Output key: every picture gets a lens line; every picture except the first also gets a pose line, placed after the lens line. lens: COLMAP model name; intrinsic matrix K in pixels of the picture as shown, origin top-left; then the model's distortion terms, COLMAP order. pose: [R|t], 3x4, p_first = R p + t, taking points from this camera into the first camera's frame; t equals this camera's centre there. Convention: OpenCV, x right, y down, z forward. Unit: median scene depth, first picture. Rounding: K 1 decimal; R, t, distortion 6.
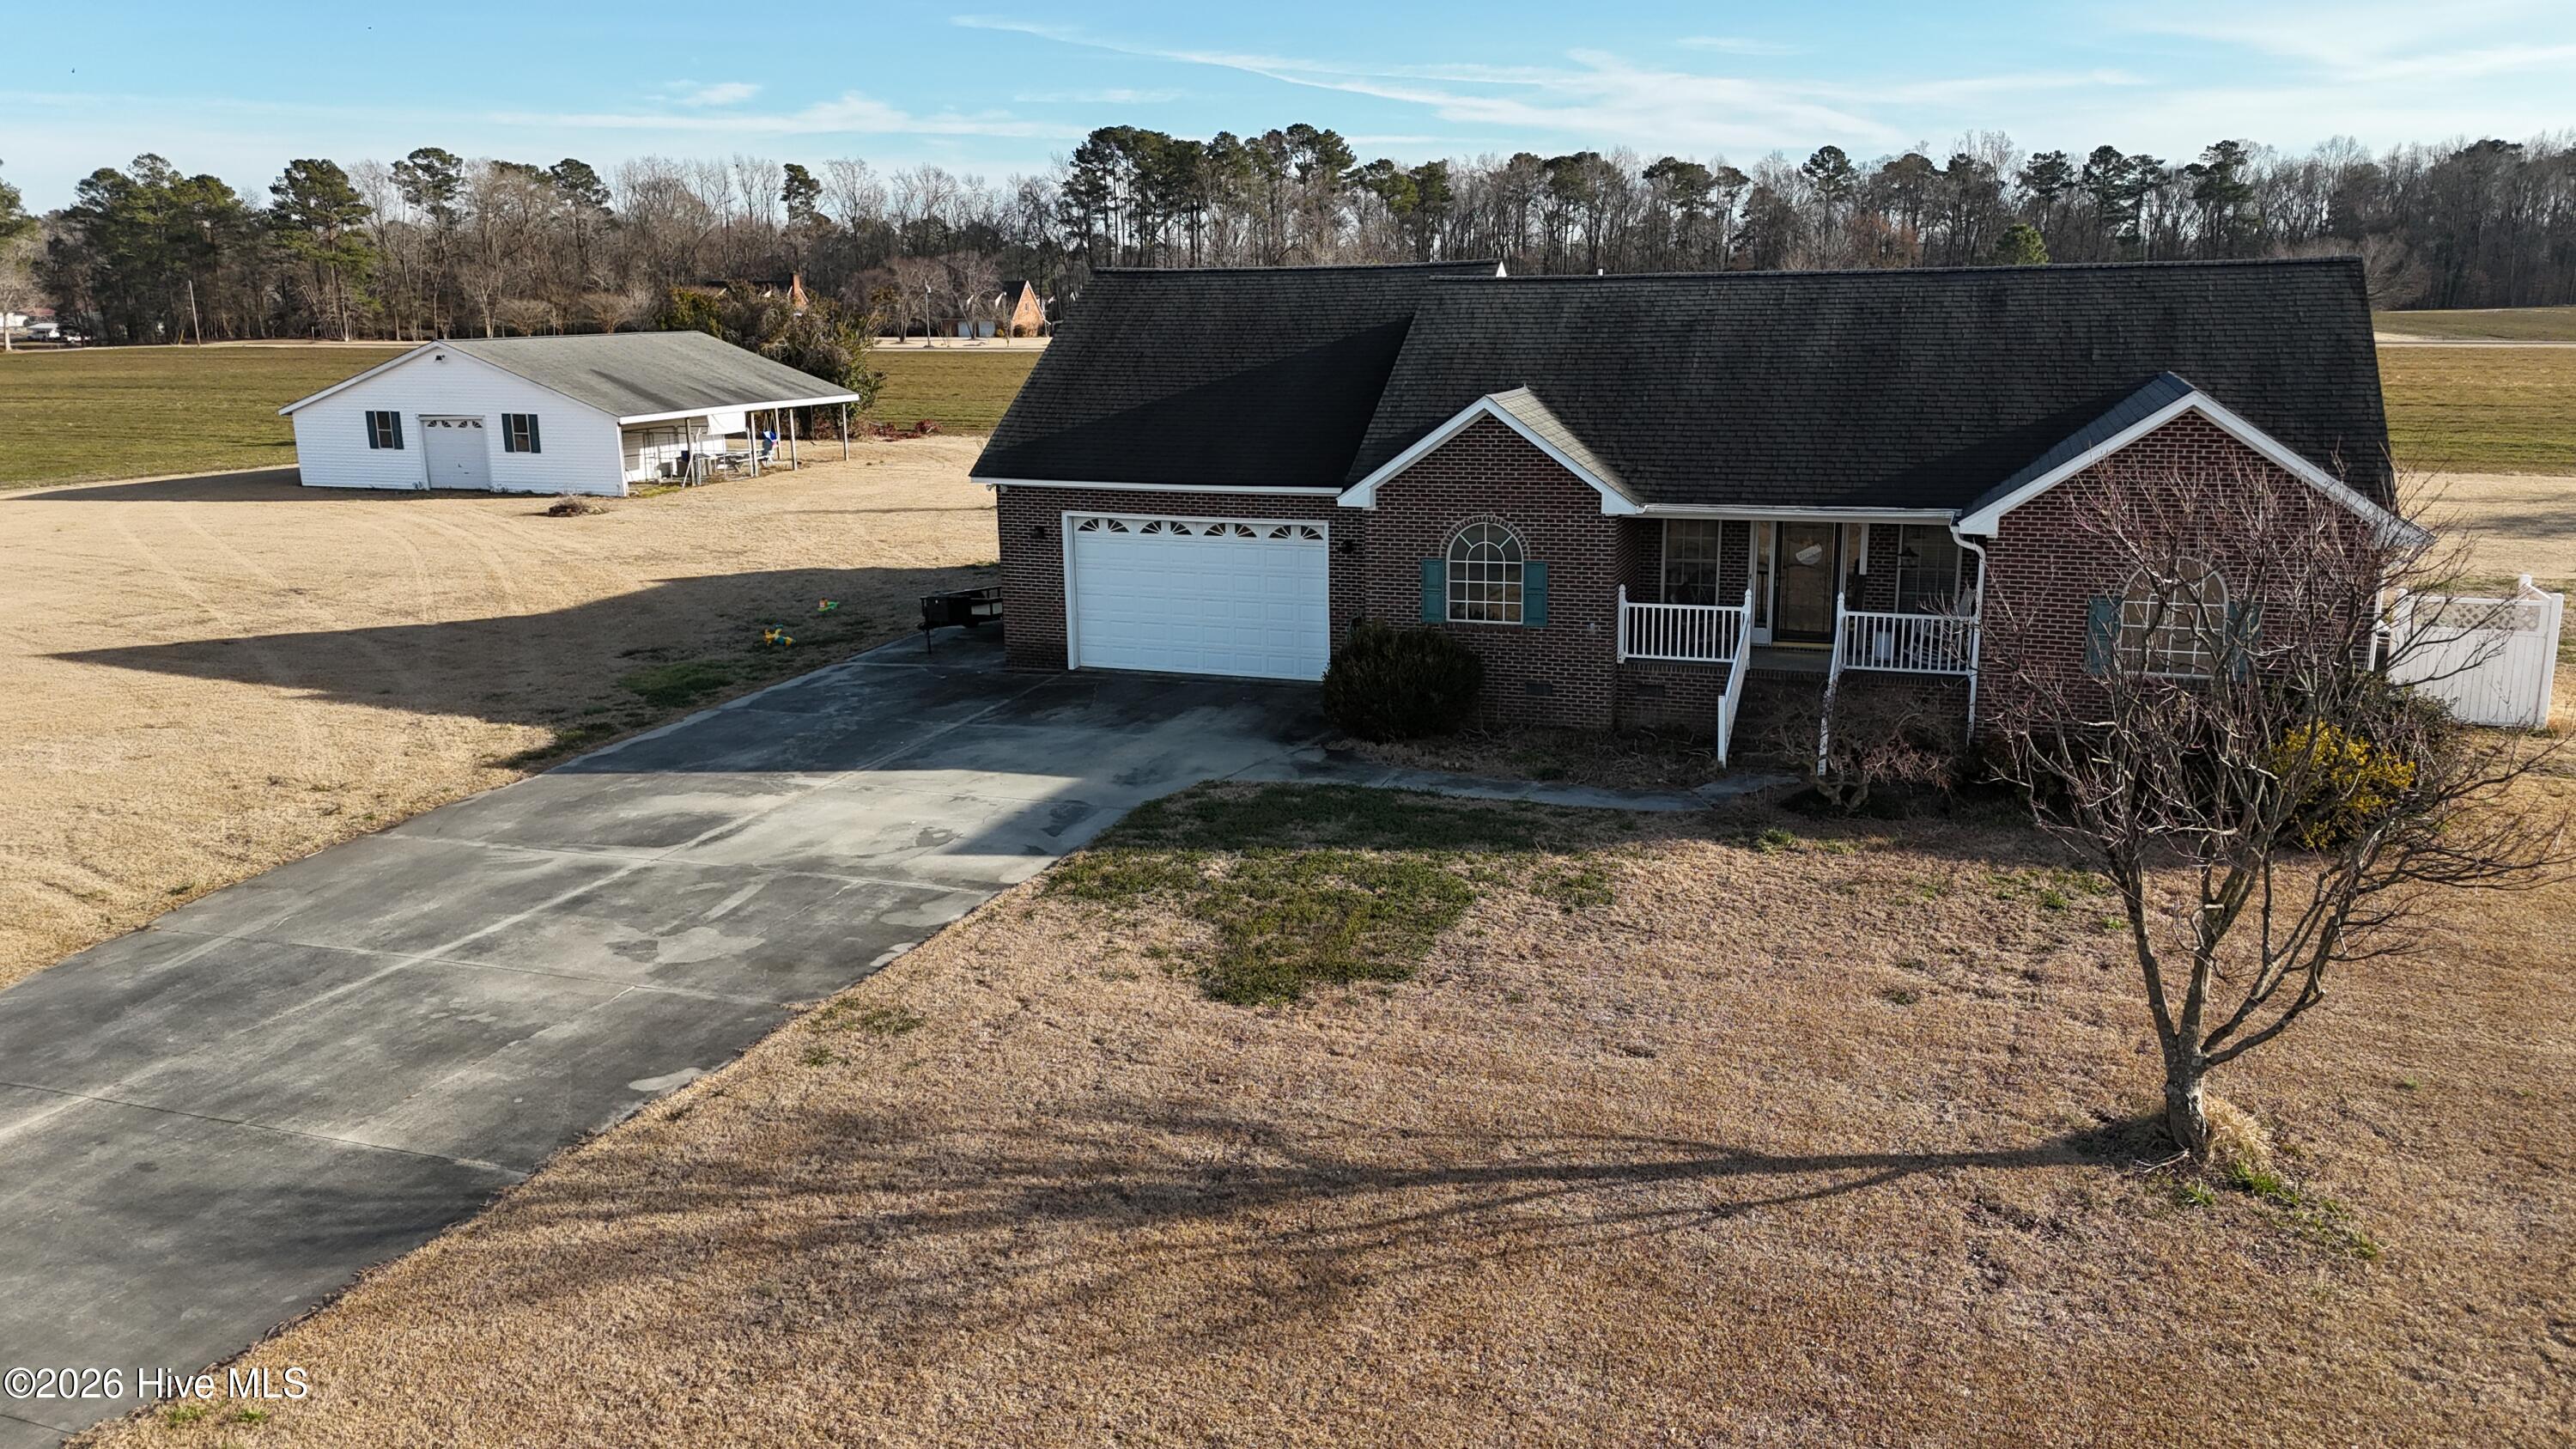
lens RADIAL K [[1878.2, 0, 1288.0], [0, 1878.2, 724.5], [0, 0, 1]] dist [0.081728, -0.070806]
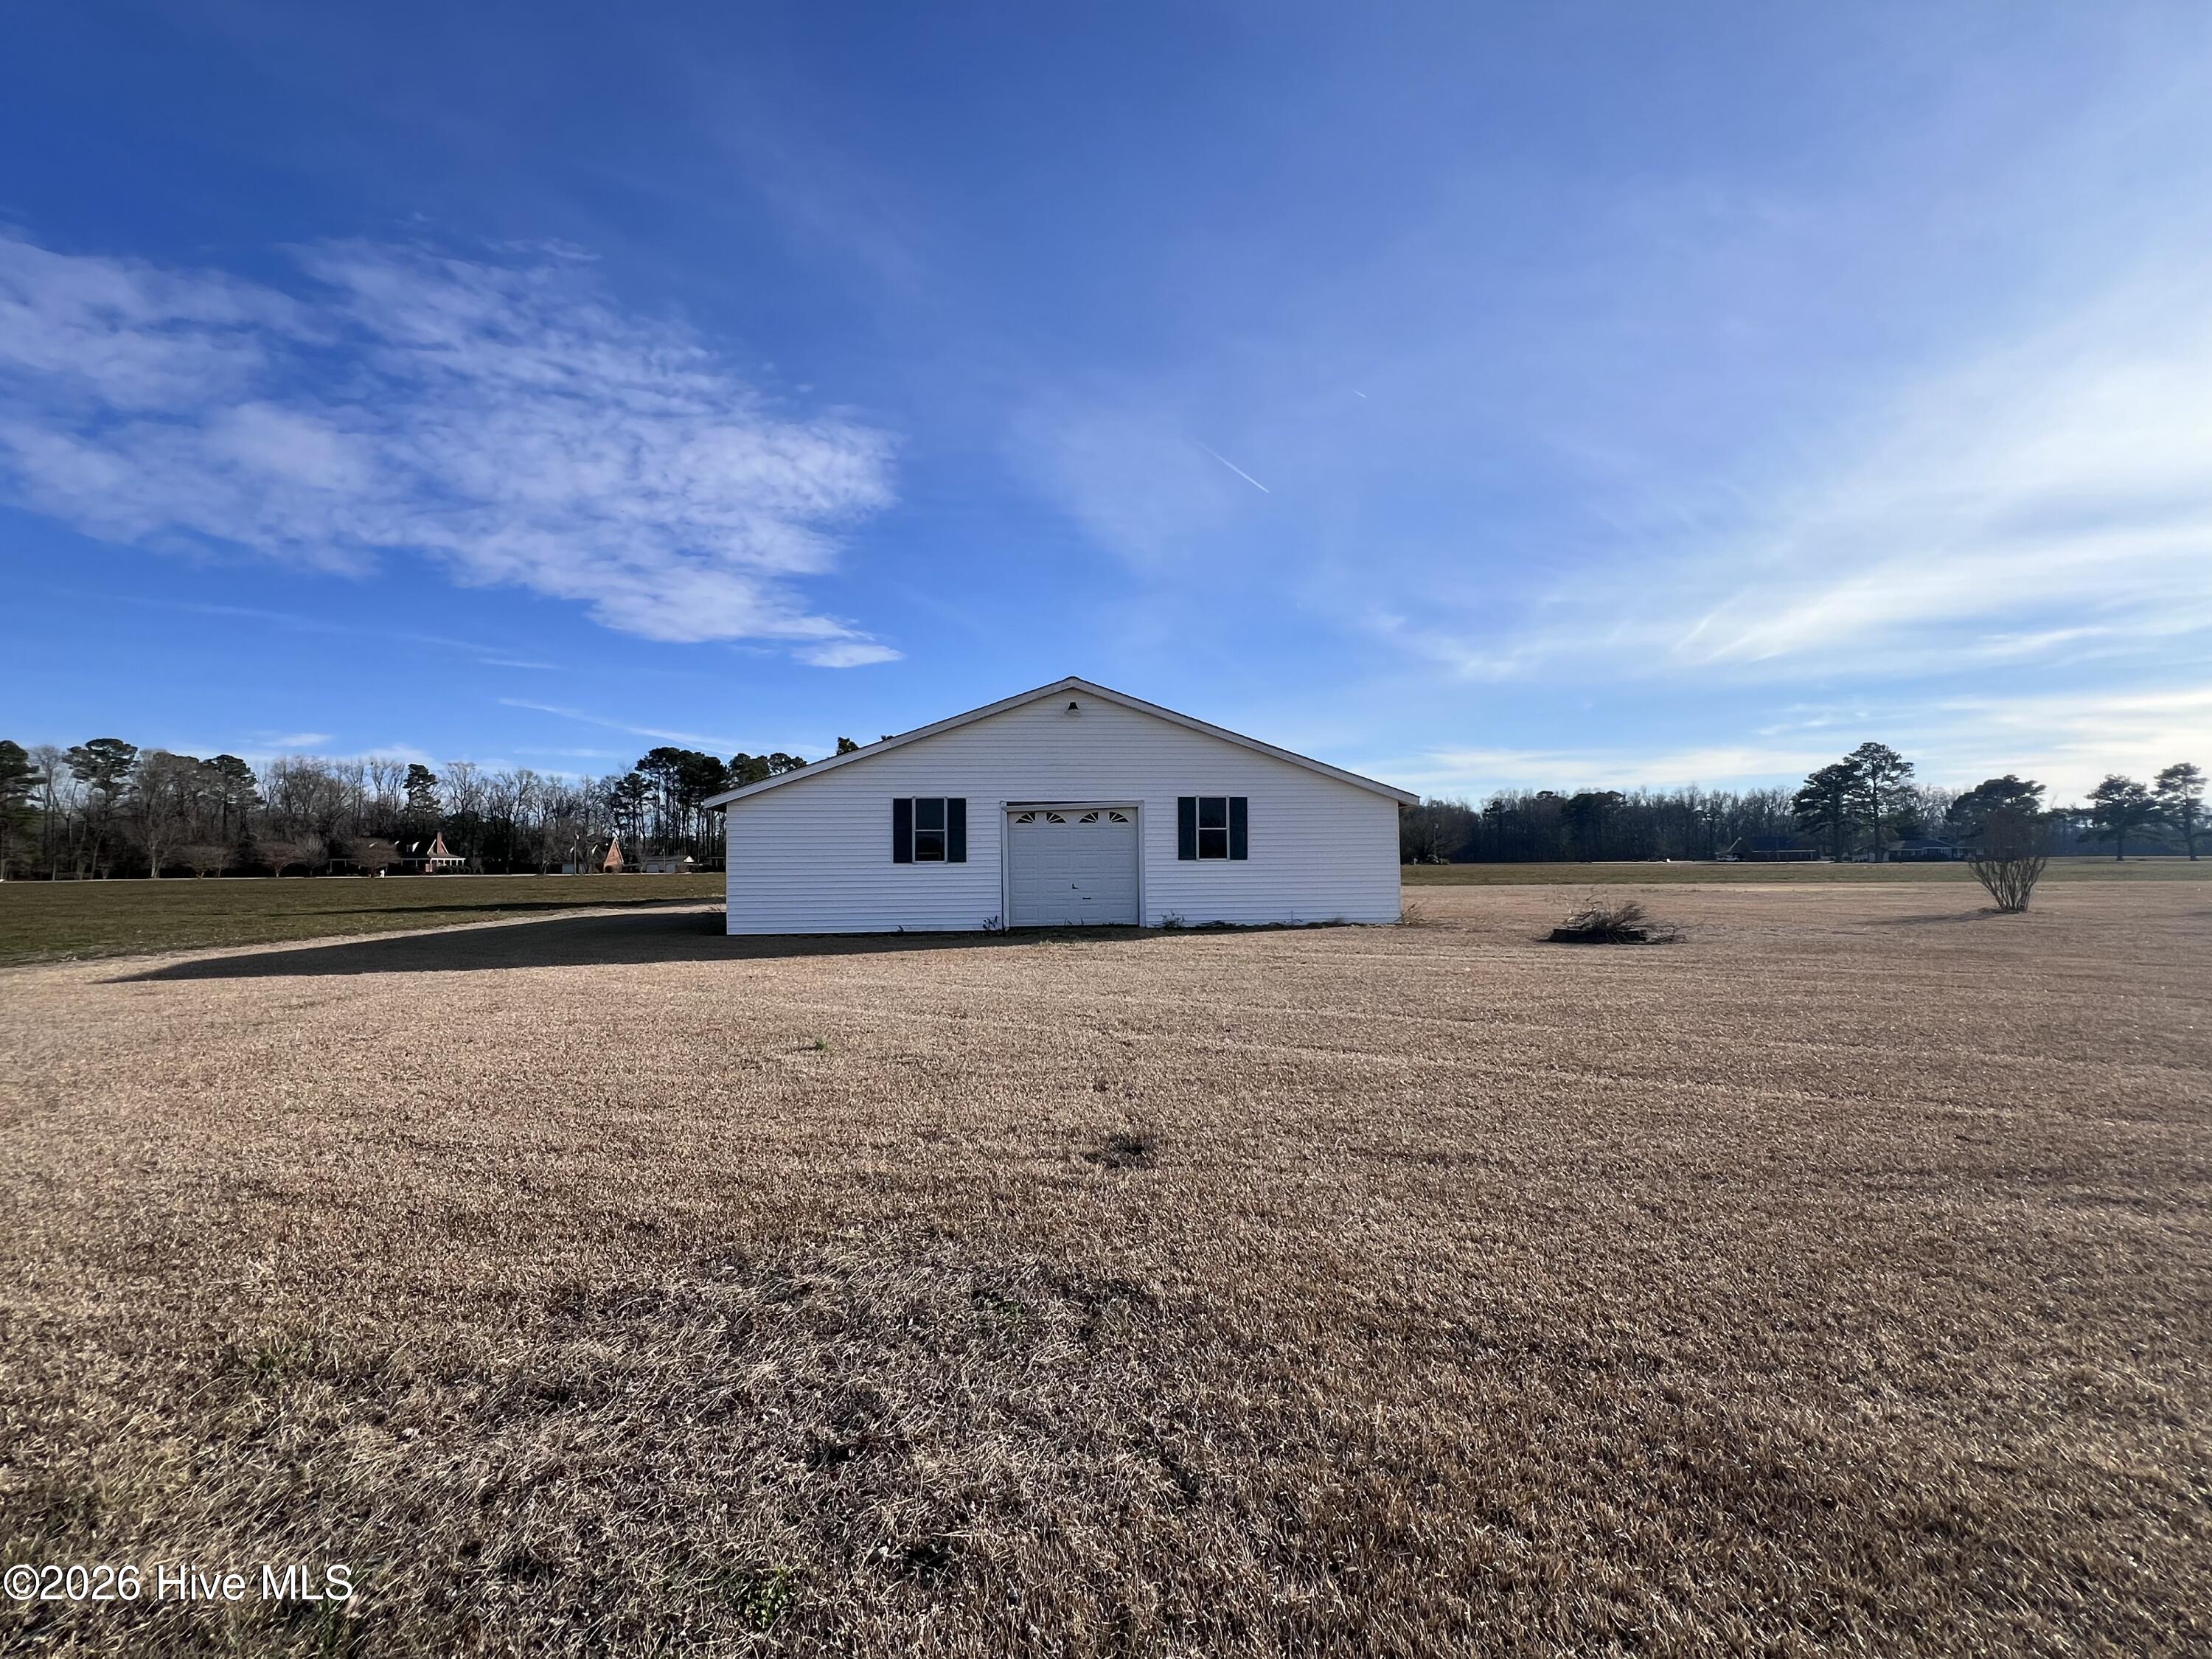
lens RADIAL K [[998.5, 0, 1109.8], [0, 998.5, 869.4], [0, 0, 1]] dist [0.003598, 0.000454]
pose [[0.912458, -0.001285, 0.409168, -1.264974], [0.090848, 0.975672, -0.199529, -0.178700], [-0.398957, 0.219234, 0.890376, 1.644868]]
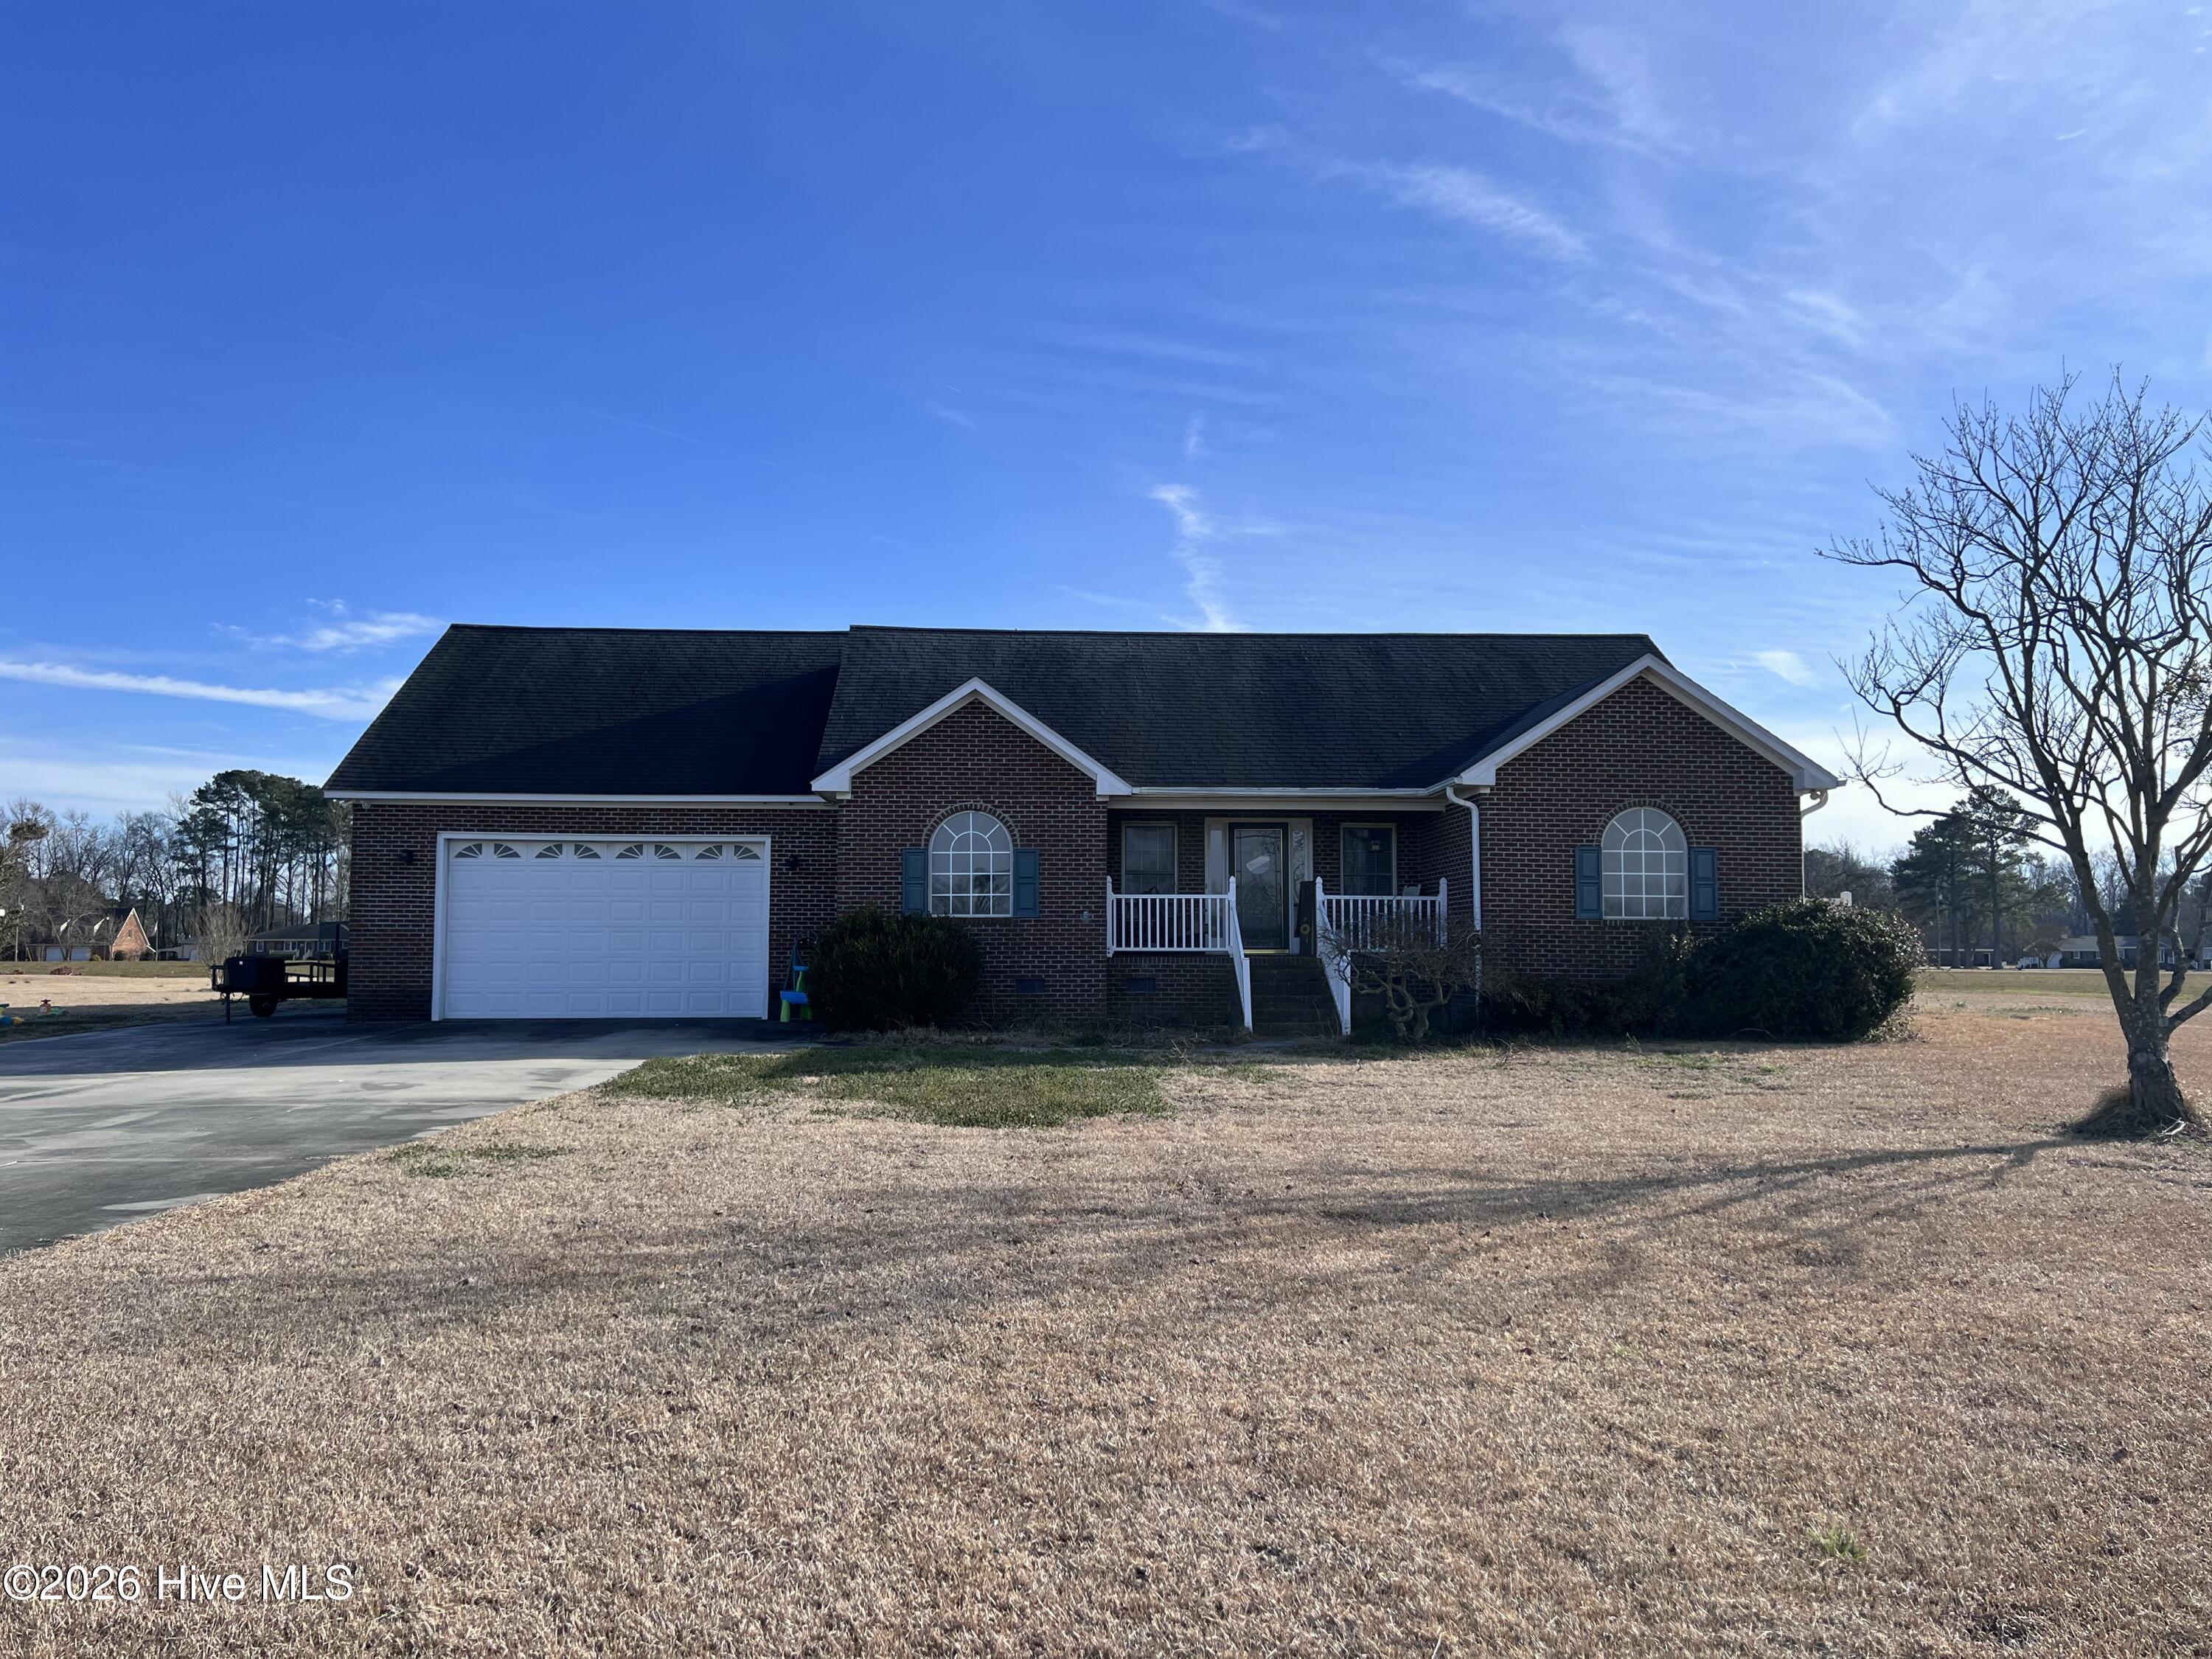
lens RADIAL K [[1632.4, 0, 1107.7], [0, 1632.4, 841.8], [0, 0, 1]] dist [0.115767, -0.144329]
pose [[0.919041, 0.040799, 0.392046, -0.152043], [0.074626, 0.958629, -0.274702, 0.137550], [-0.387034, 0.281719, 0.877974, 0.238385]]
